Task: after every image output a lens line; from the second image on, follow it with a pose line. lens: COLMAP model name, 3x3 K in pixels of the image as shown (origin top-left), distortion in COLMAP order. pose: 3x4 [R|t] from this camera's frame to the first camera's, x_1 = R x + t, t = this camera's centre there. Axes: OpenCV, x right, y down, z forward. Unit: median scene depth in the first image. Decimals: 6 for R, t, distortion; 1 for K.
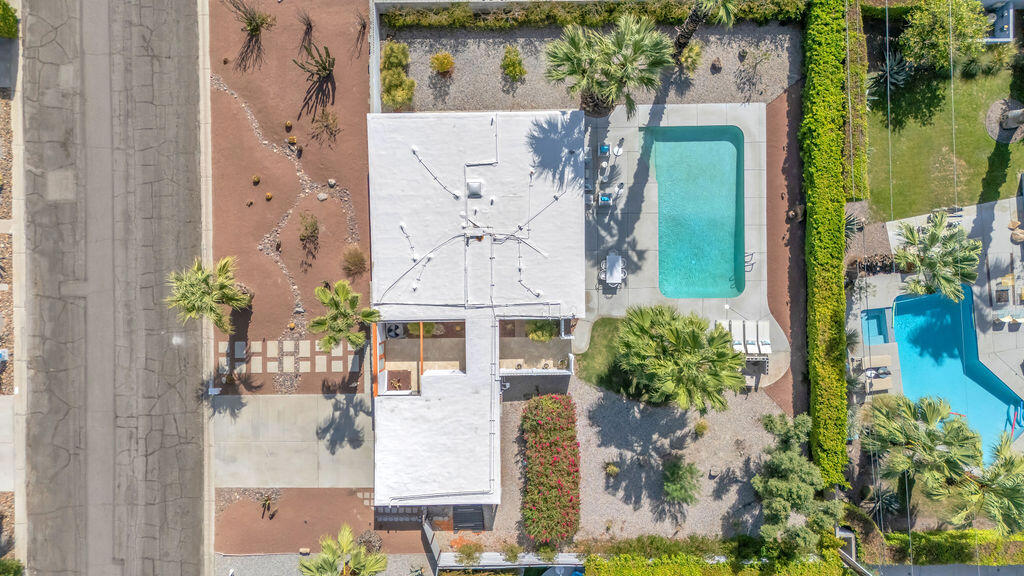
lens RADIAL K [[722.7, 0, 512.0], [0, 722.7, 288.0], [0, 0, 1]] dist [0.001088, 0.000503]
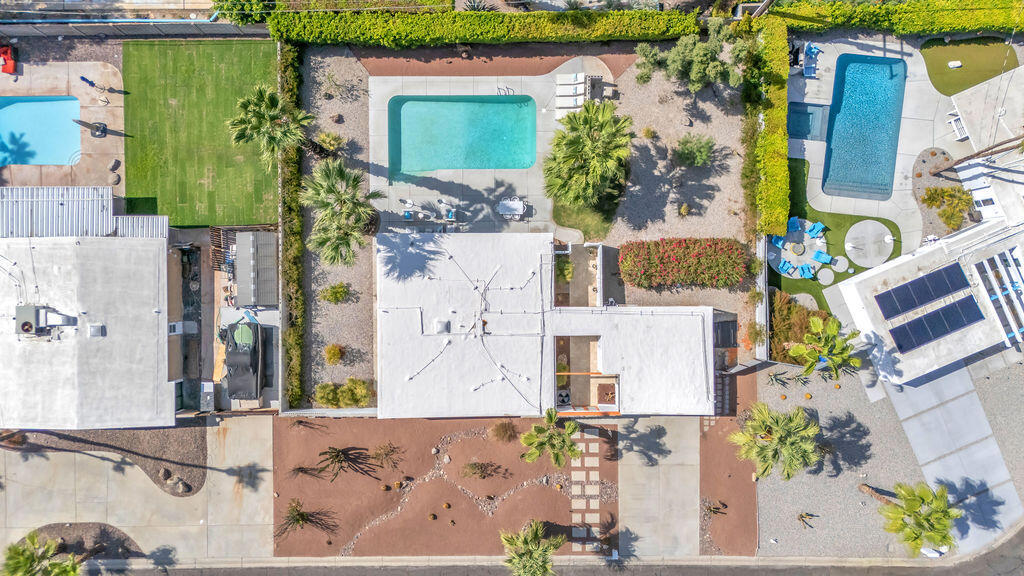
lens RADIAL K [[722.7, 0, 512.0], [0, 722.7, 288.0], [0, 0, 1]] dist [0.001088, 0.000503]
pose [[0.005270, -0.999927, 0.010866, -0.000587], [0.999925, 0.005149, -0.011123, -0.011402], [0.011066, 0.010924, 0.999879, -0.160333]]
